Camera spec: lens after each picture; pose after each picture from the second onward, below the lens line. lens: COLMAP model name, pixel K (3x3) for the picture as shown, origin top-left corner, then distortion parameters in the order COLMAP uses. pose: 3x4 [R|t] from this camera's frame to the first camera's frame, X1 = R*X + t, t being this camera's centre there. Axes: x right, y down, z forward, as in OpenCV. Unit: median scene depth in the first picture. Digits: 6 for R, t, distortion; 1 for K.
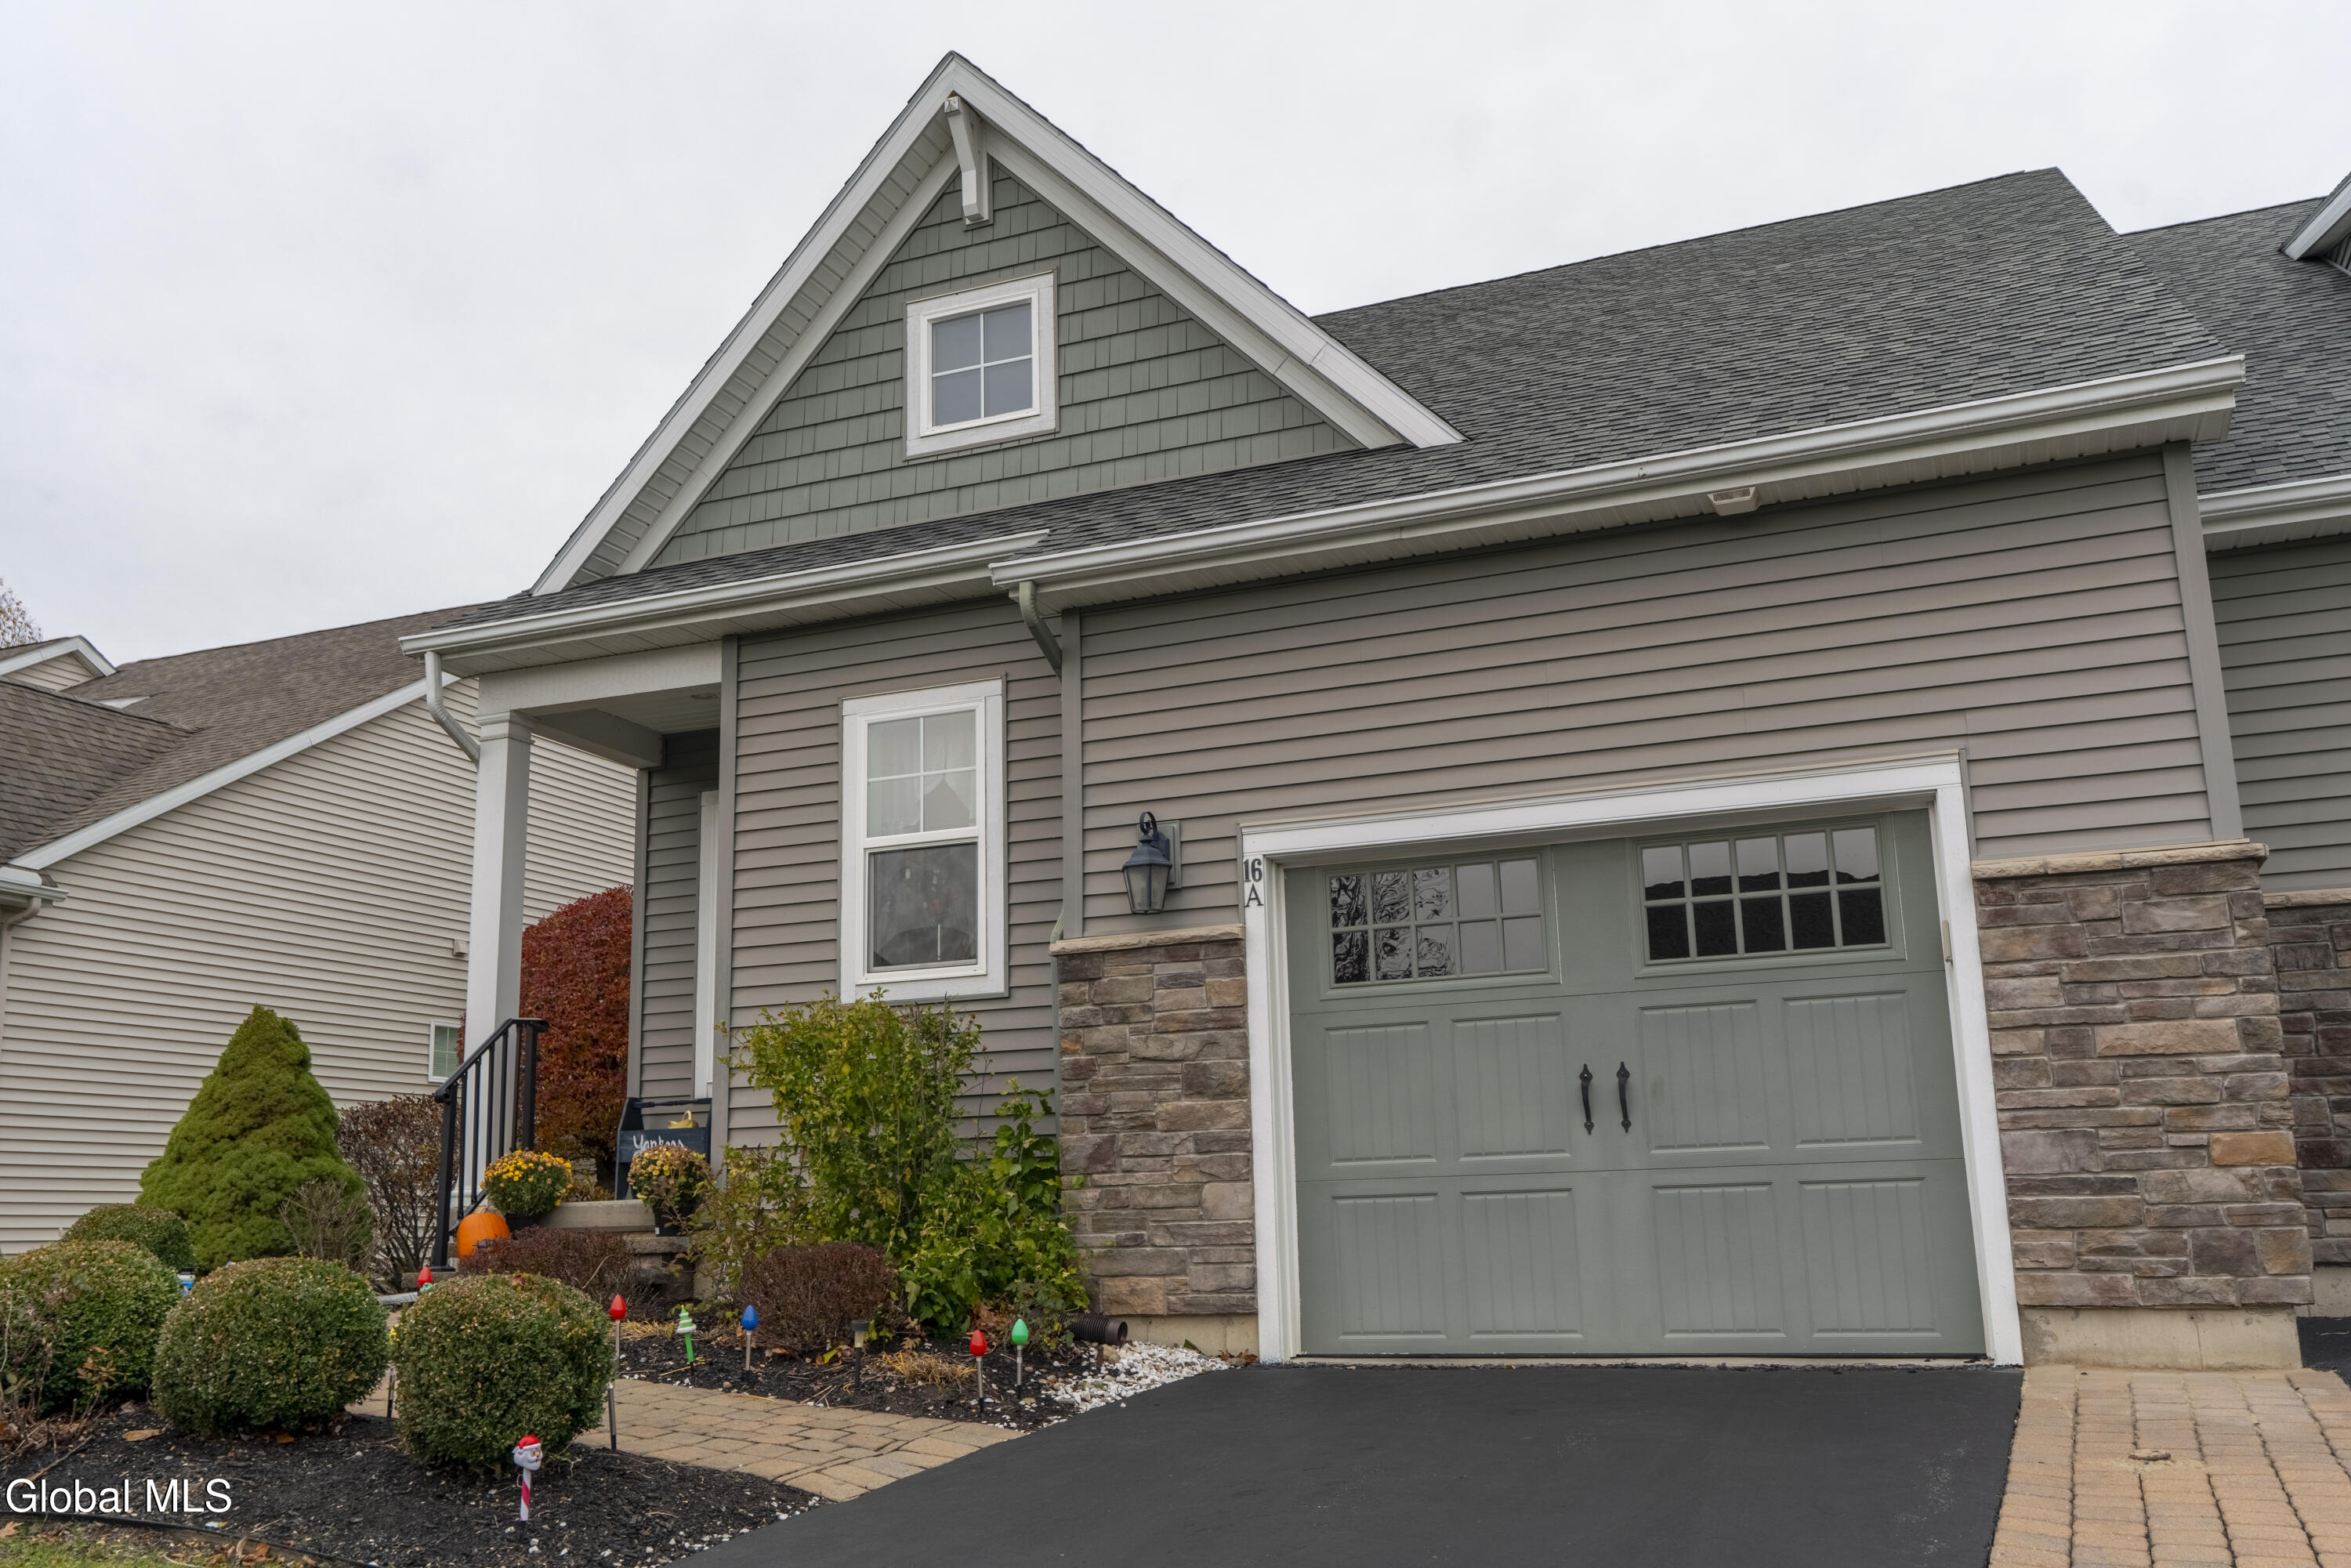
lens RADIAL K [[2081.8, 0, 1153.9], [0, 2081.8, 787.8], [0, 0, 1]] dist [-0.011841, 0.017208]
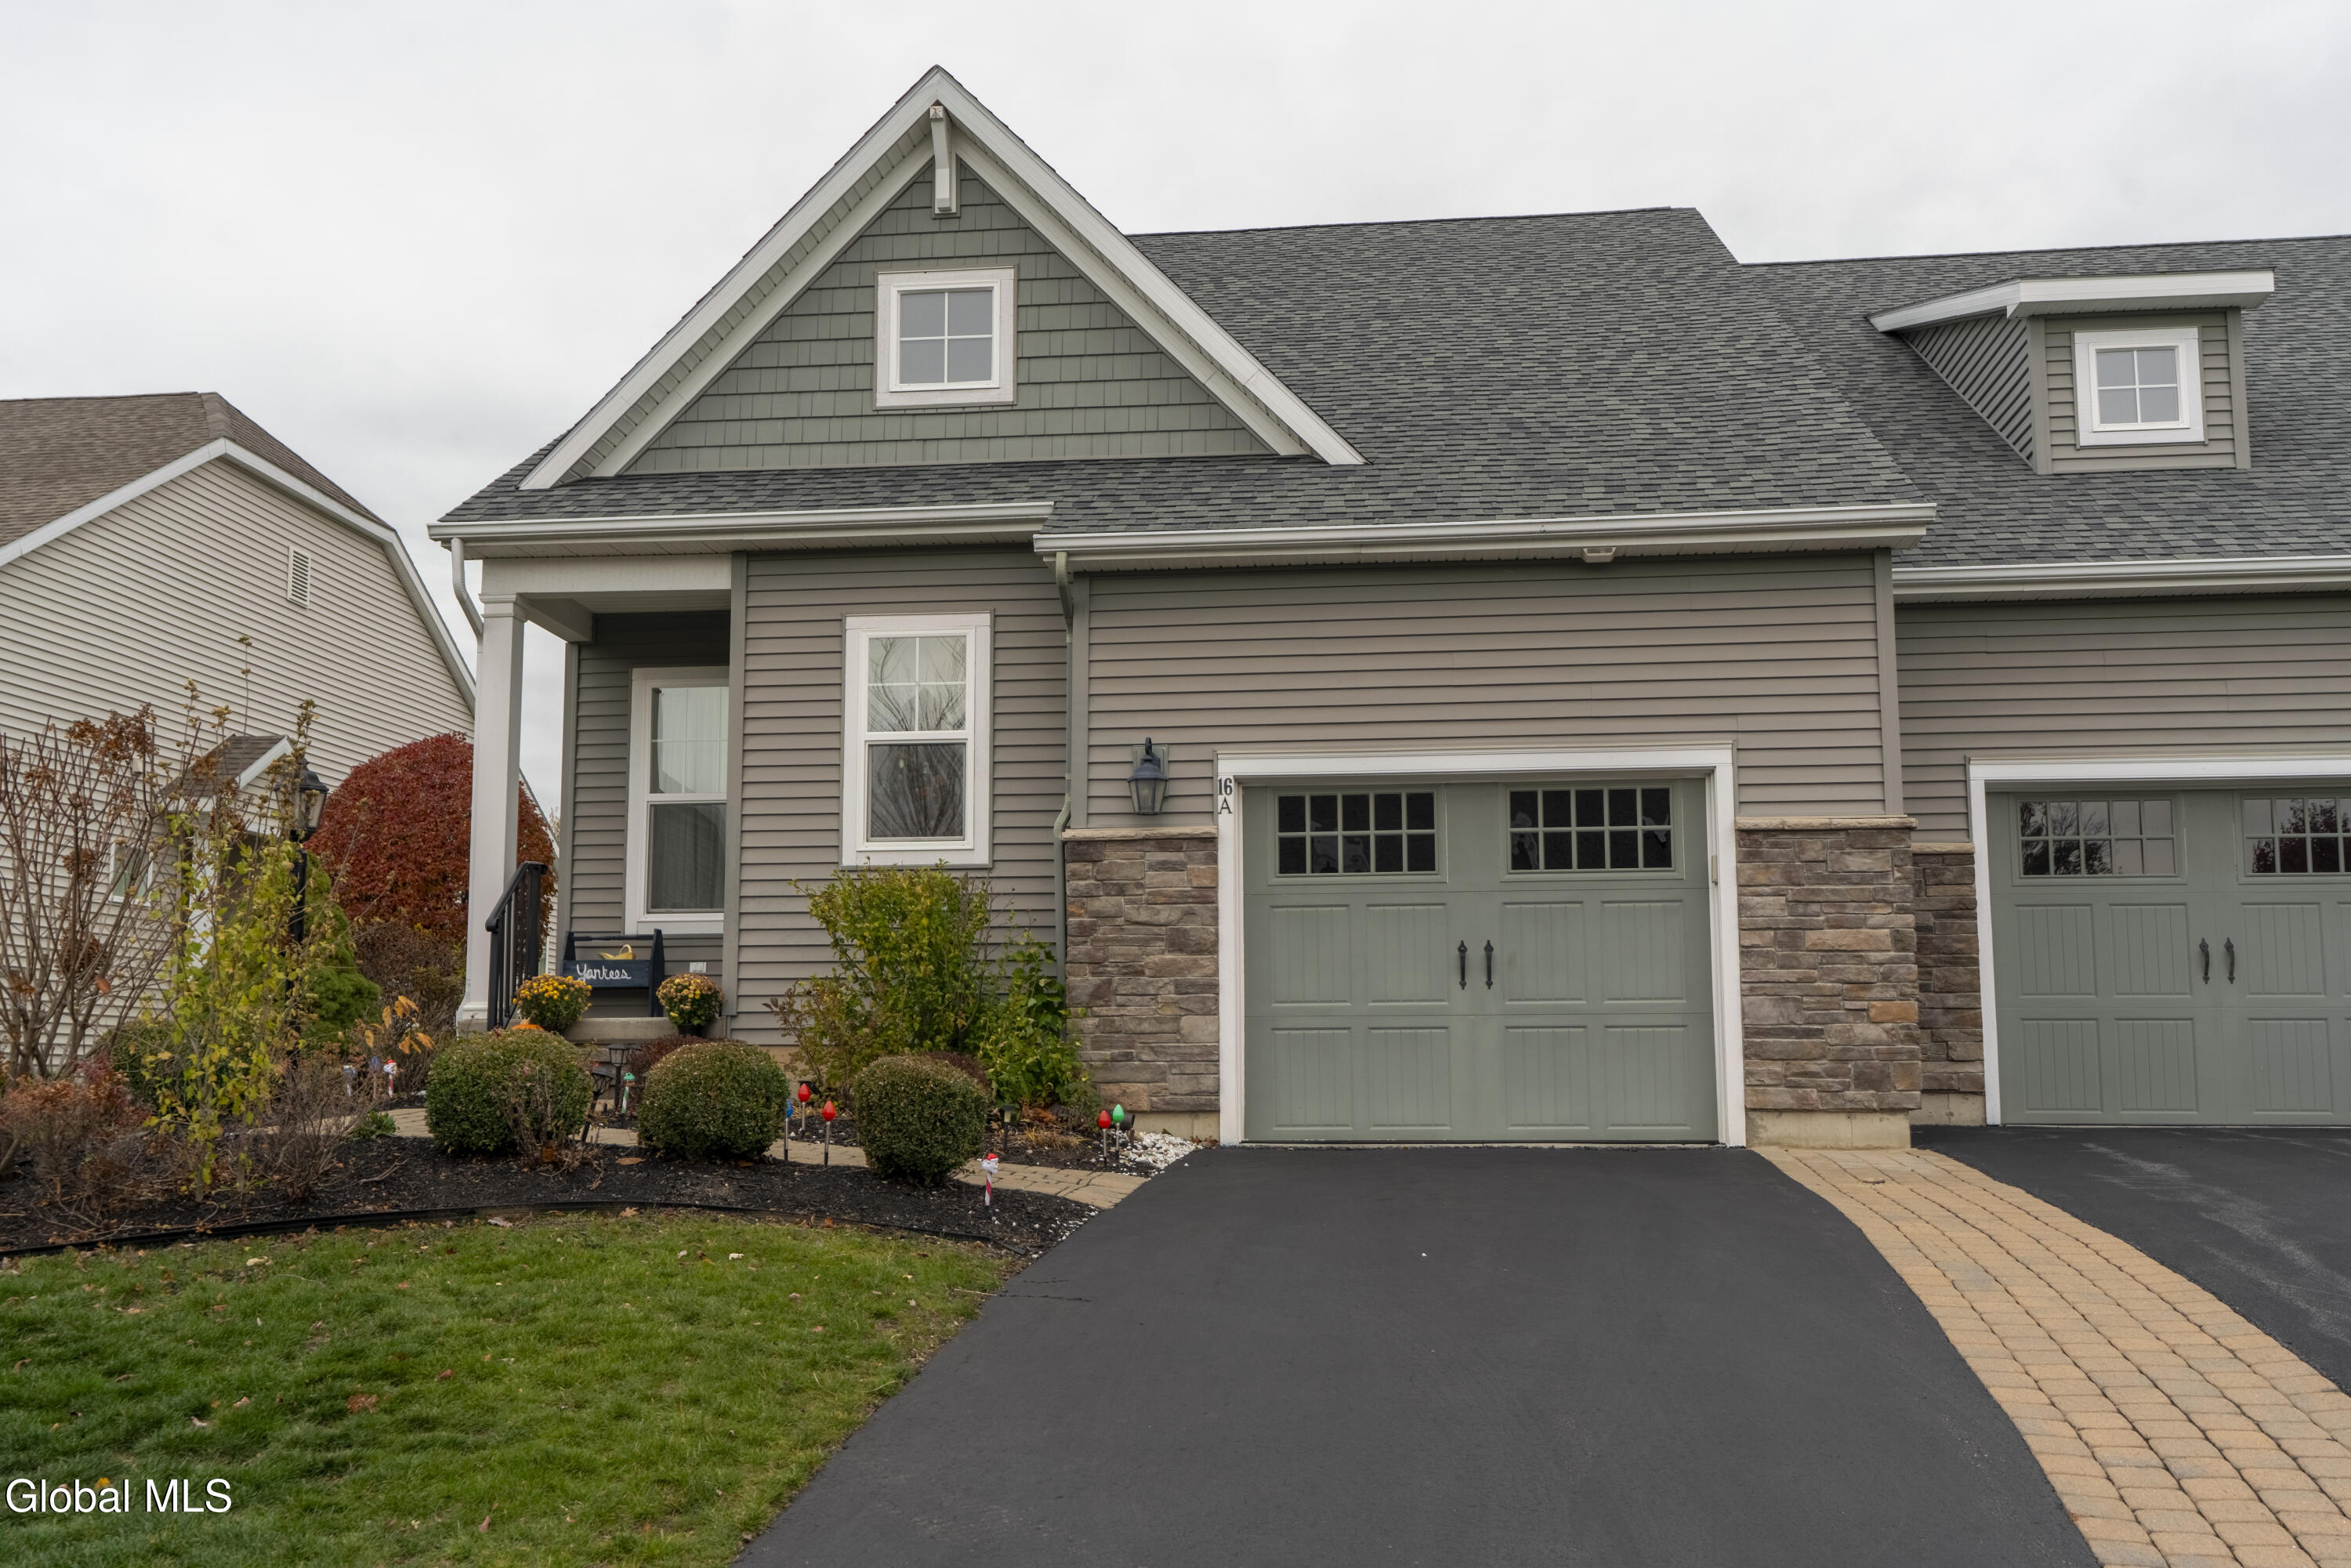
lens RADIAL K [[2269.3, 0, 1174.5], [0, 2269.3, 789.4], [0, 0, 1]] dist [-0.018281, 0.000000]
pose [[0.958897, 0.057957, 0.277772, -0.382508], [-0.078925, 0.994766, 0.064898, -0.049871], [-0.272557, -0.084153, 0.958452, -0.384792]]
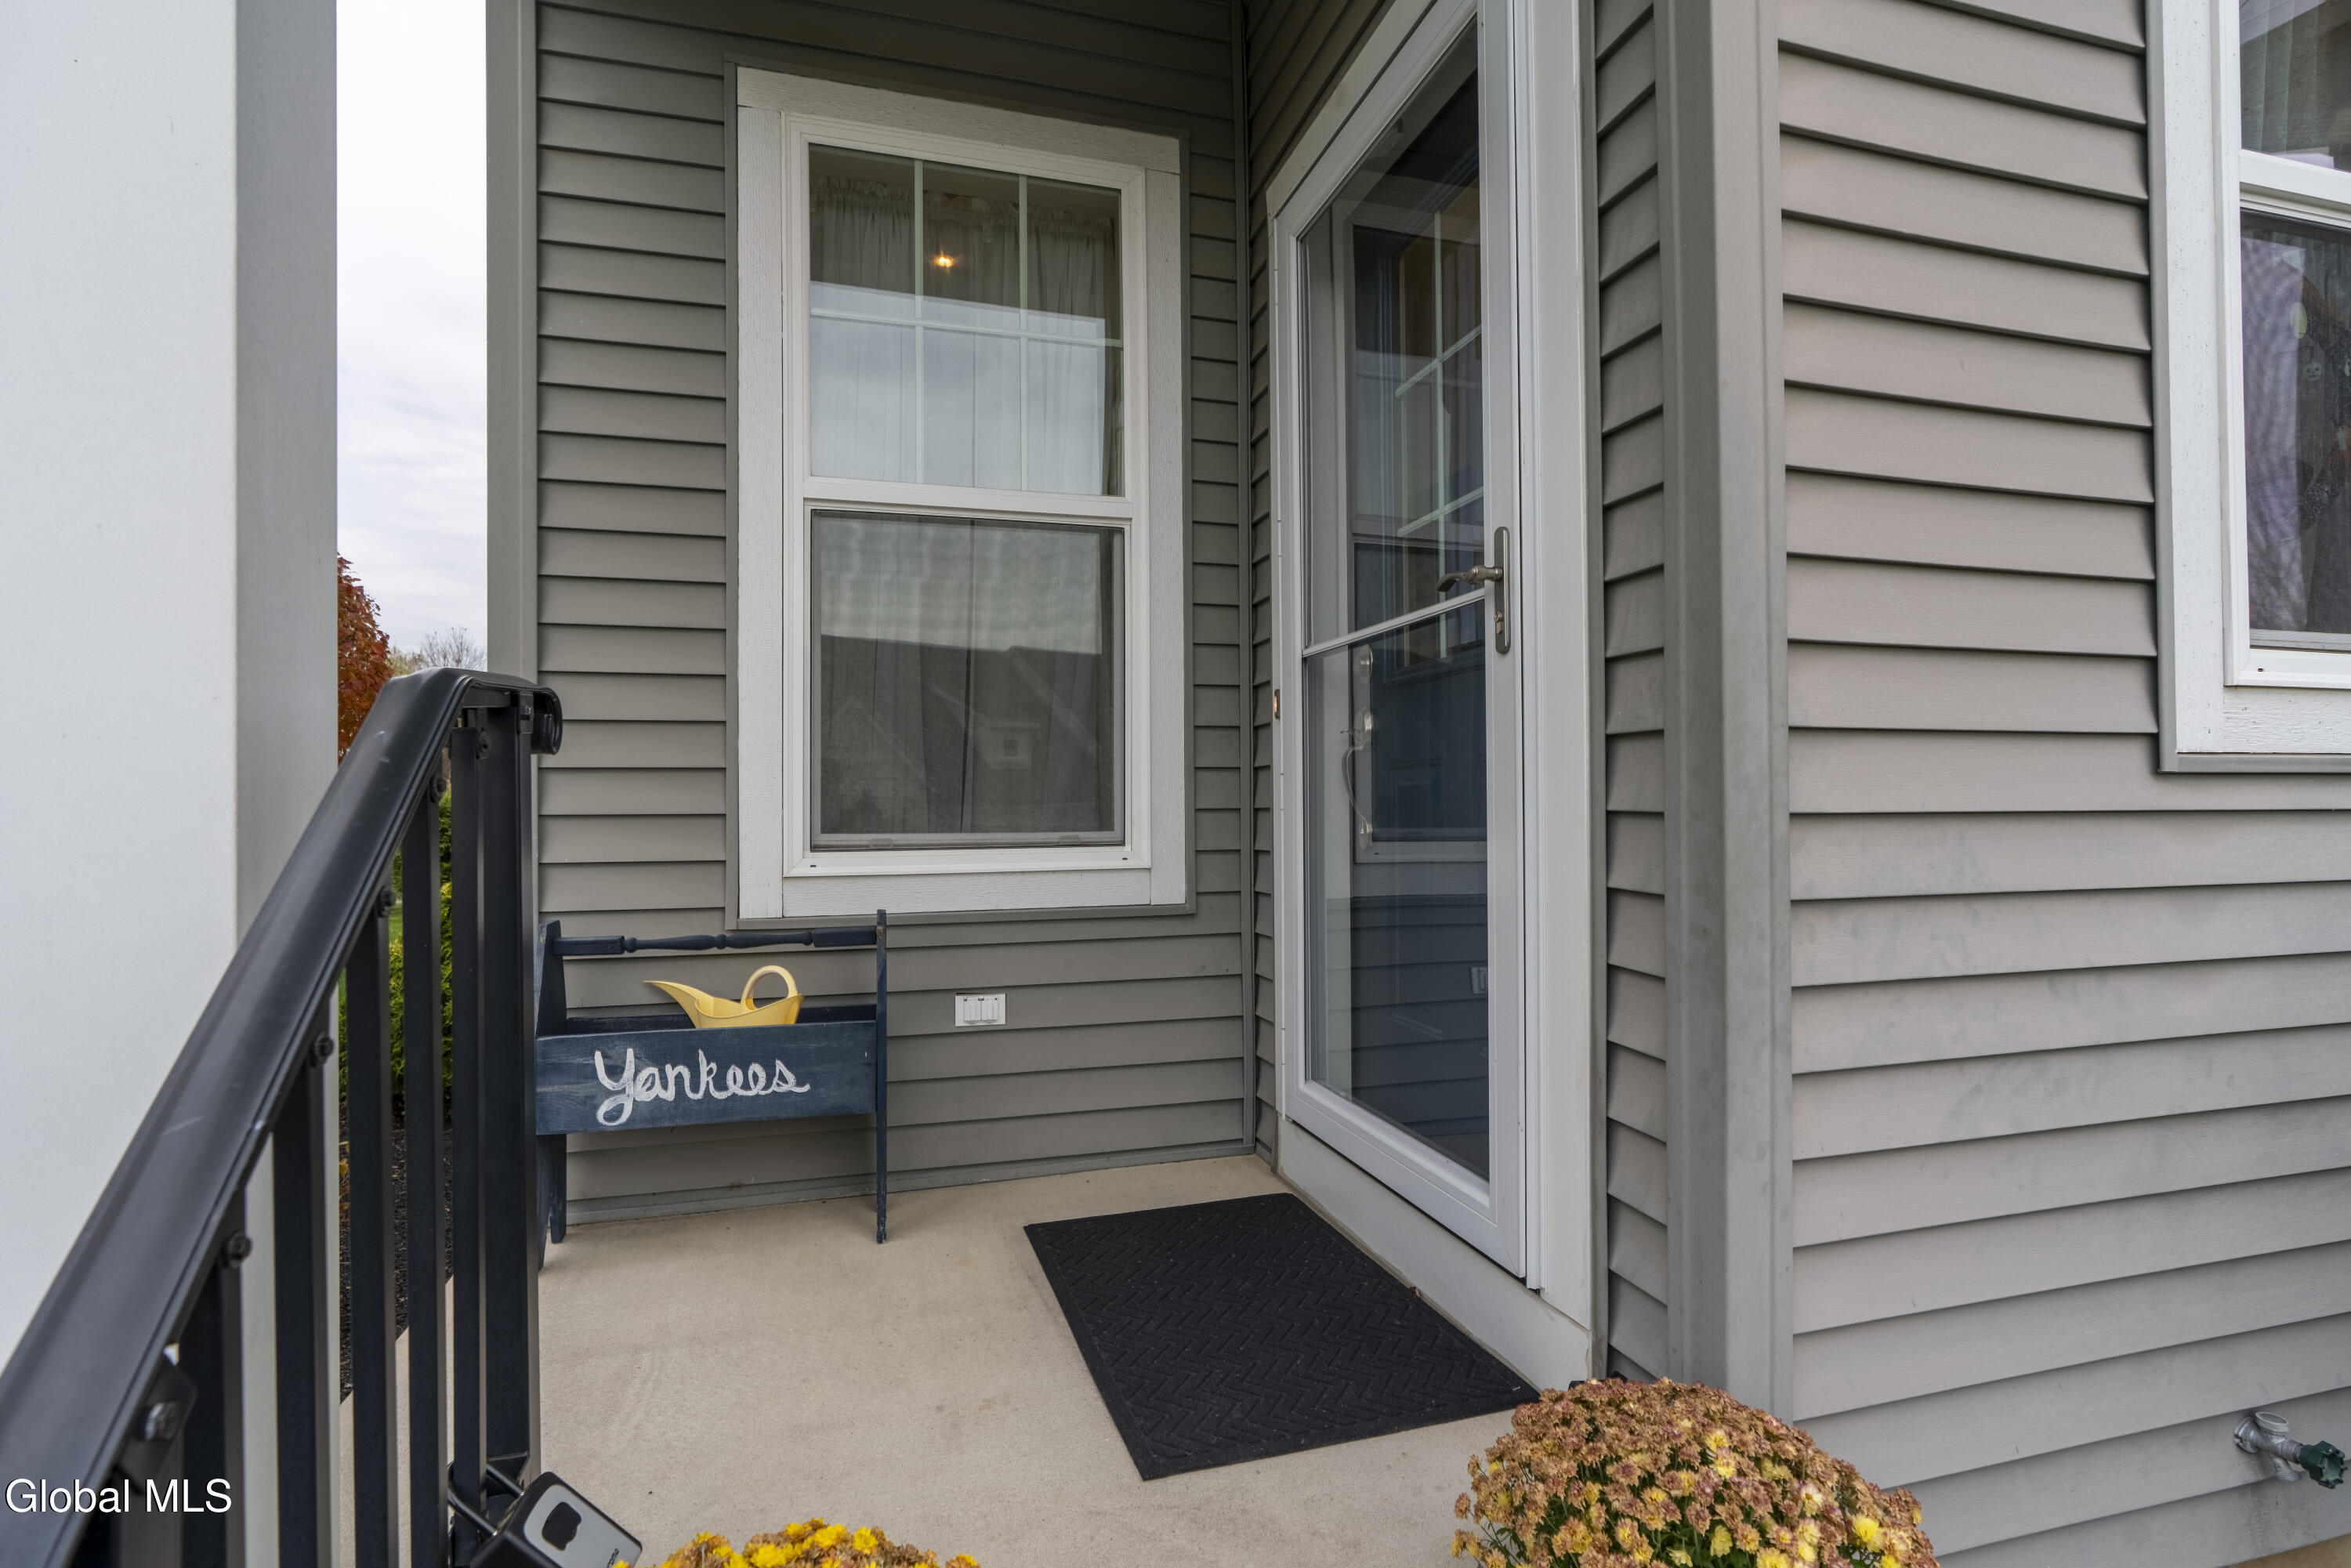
lens RADIAL K [[1128.3, 0, 1176.7], [0, 1128.3, 792.2], [0, 0, 1]] dist [-0.005714, 0.001409]
pose [[0.781528, 0.027213, 0.623276, -0.385467], [-0.142856, 0.980310, 0.136327, 0.121786], [-0.607294, -0.195582, 0.770027, 1.092244]]
